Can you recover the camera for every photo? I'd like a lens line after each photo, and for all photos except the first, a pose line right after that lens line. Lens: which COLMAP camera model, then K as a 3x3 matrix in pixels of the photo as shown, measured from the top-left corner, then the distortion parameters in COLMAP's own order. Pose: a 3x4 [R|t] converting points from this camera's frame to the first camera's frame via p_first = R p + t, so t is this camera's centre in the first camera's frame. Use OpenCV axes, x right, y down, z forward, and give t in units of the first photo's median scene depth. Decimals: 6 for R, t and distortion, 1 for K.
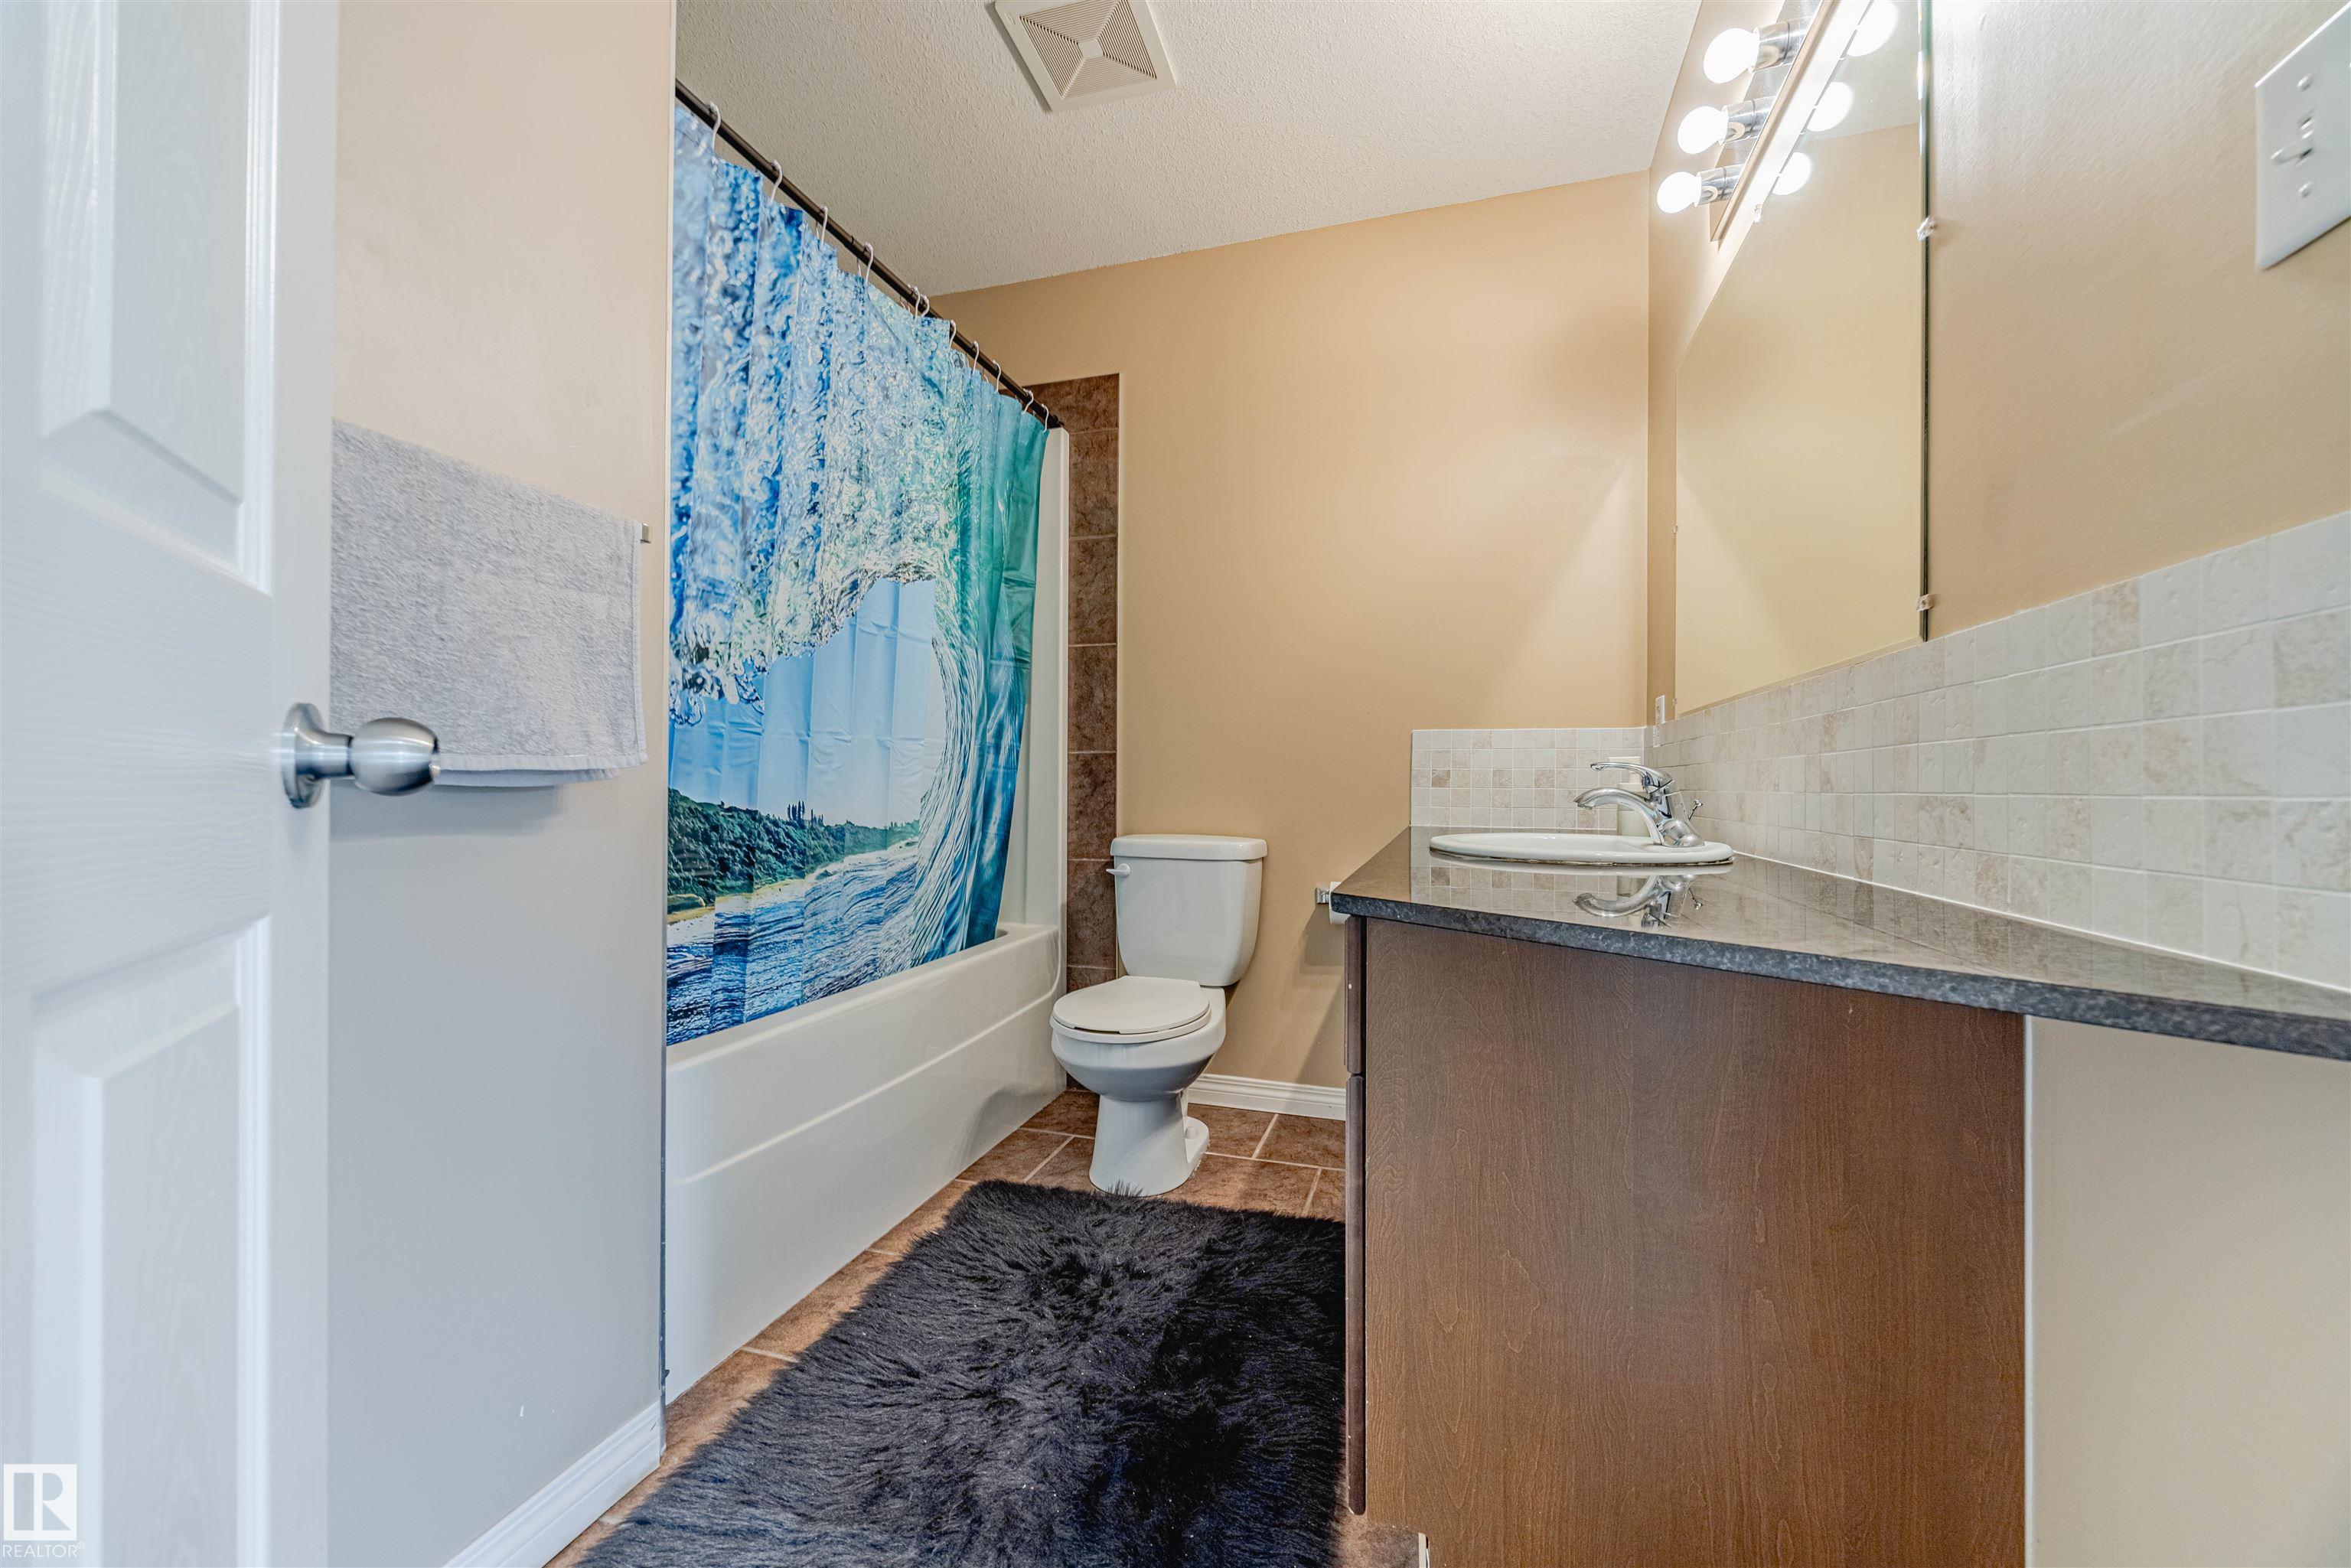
lens RADIAL K [[894.4, 0, 1184.0], [0, 894.4, 782.4], [0, 0, 1]] dist [0.003603, -0.002356]
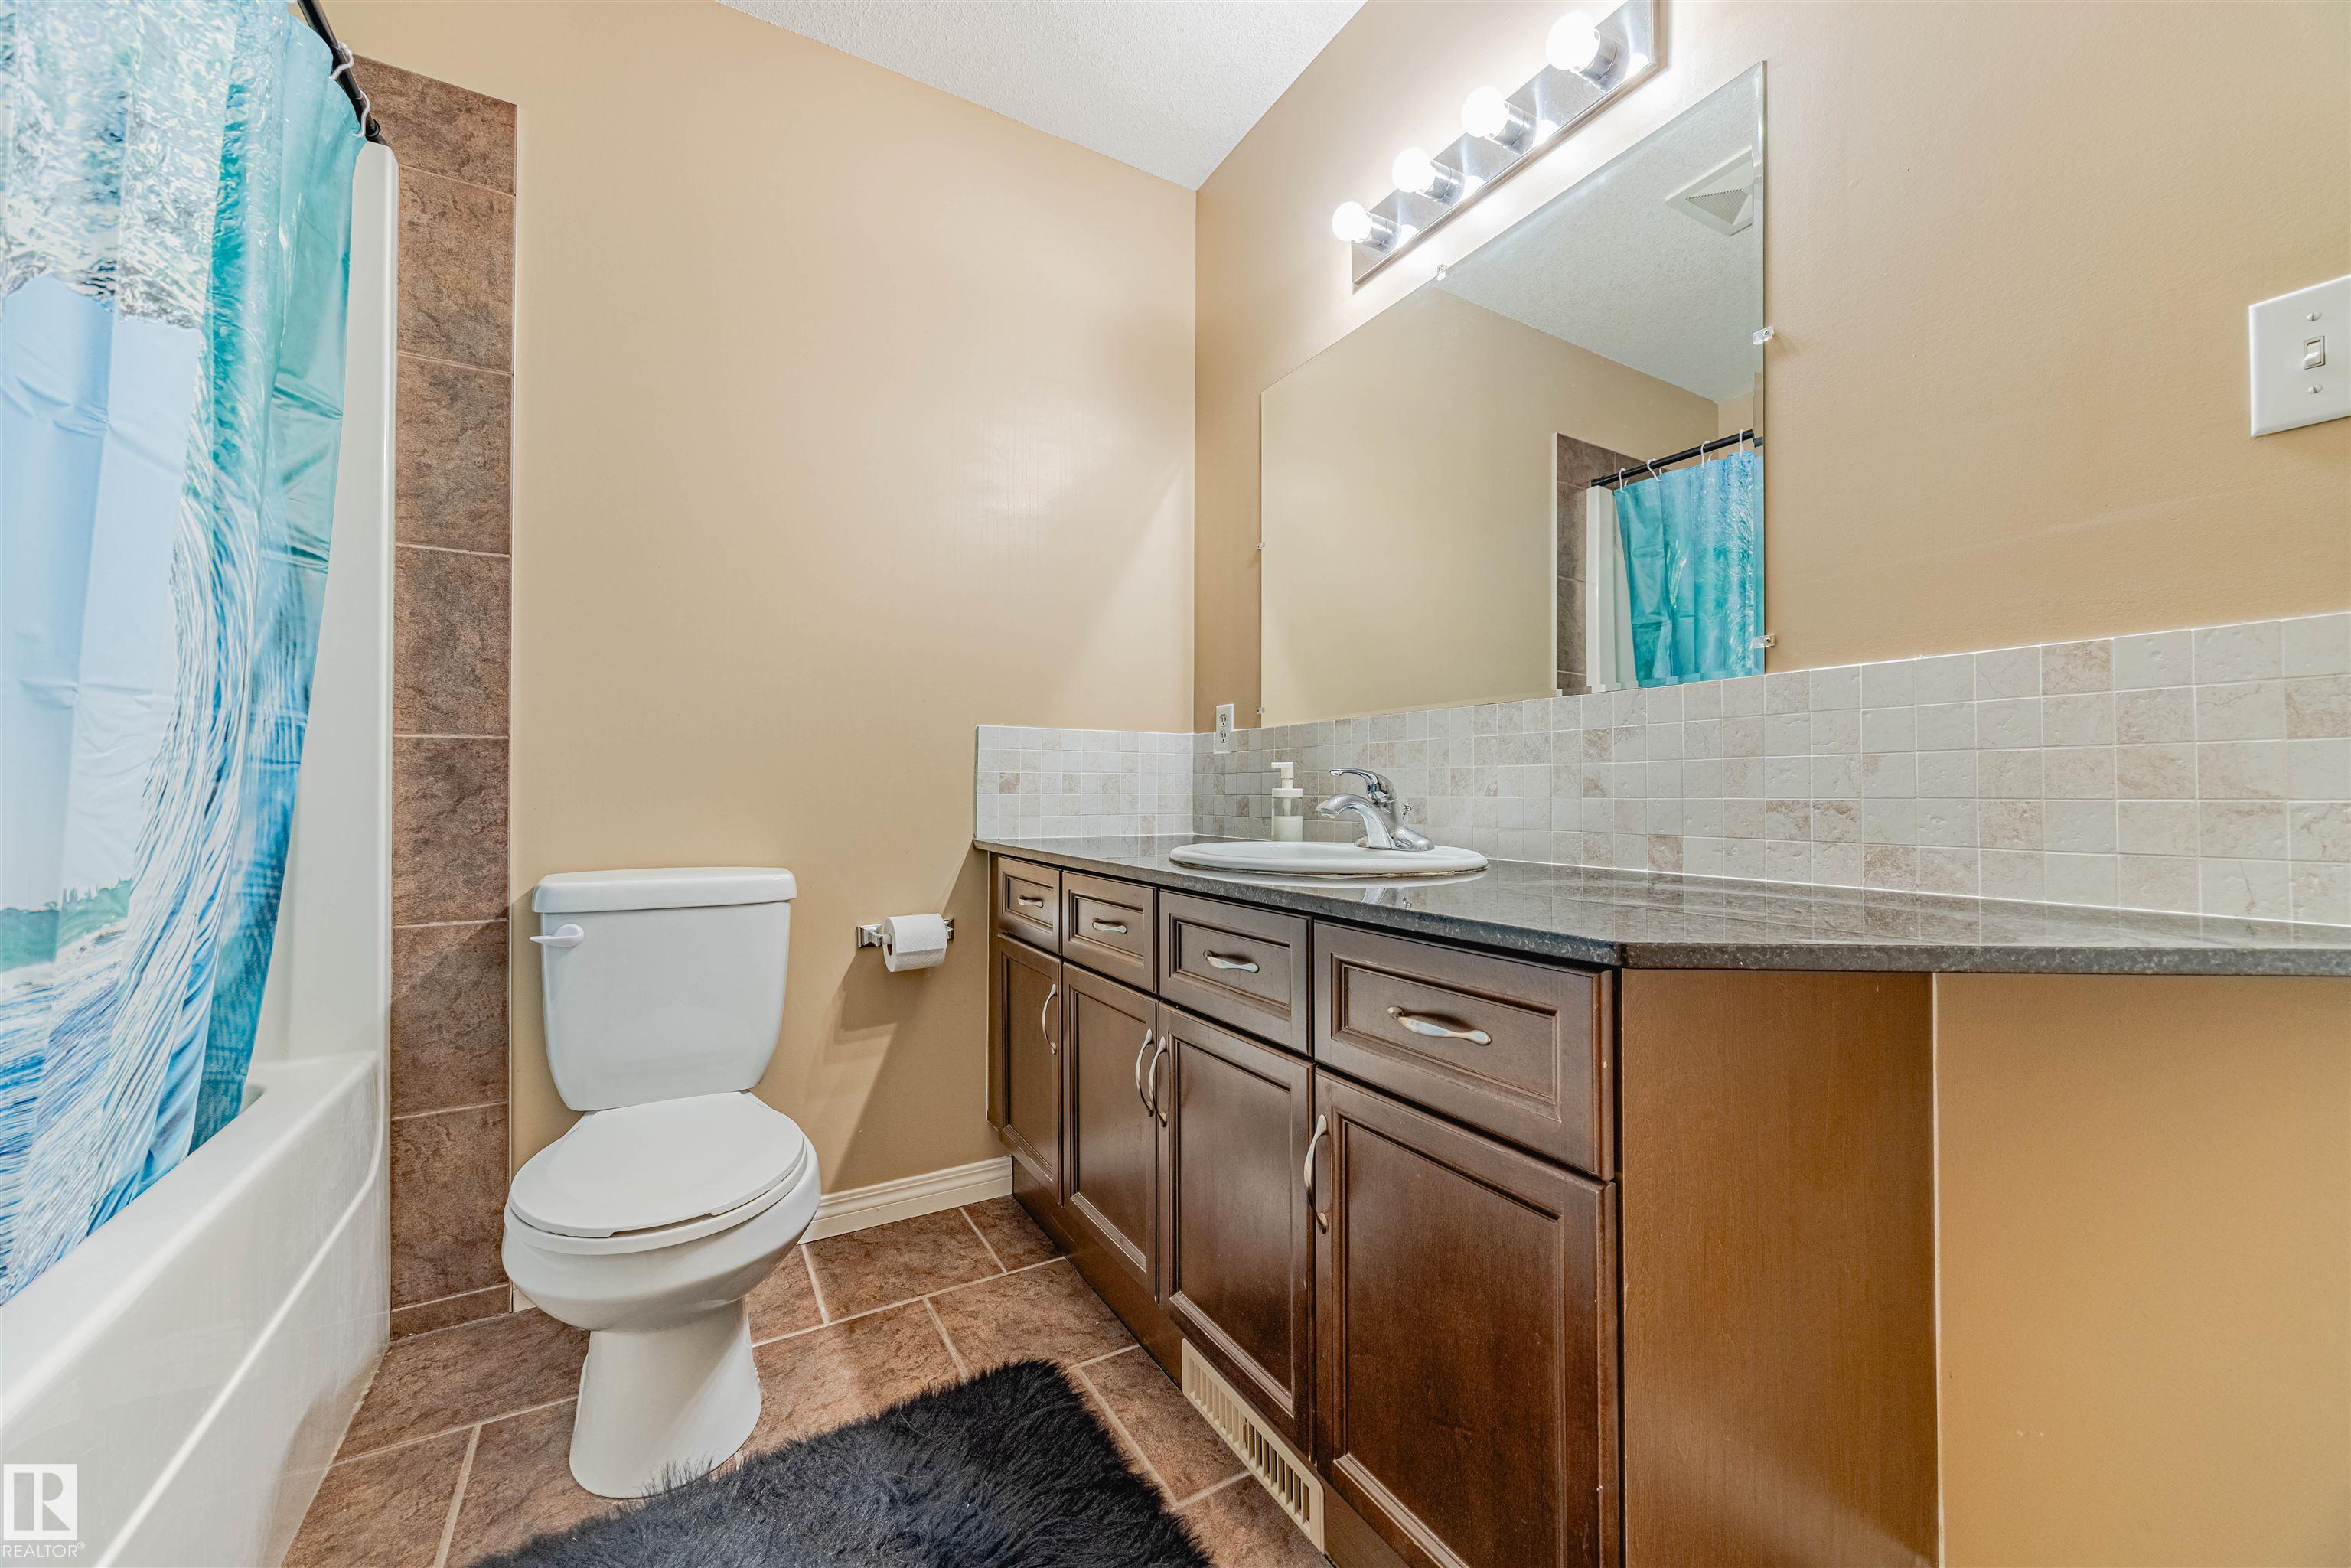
lens RADIAL K [[894.4, 0, 1184.0], [0, 894.4, 782.4], [0, 0, 1]] dist [0.003603, -0.002356]
pose [[0.675691, 0.001735, 0.737183, -0.245713], [0.001105, 0.999994, -0.003366, -0.002067], [-0.737184, 0.003089, 0.675684, 0.309145]]
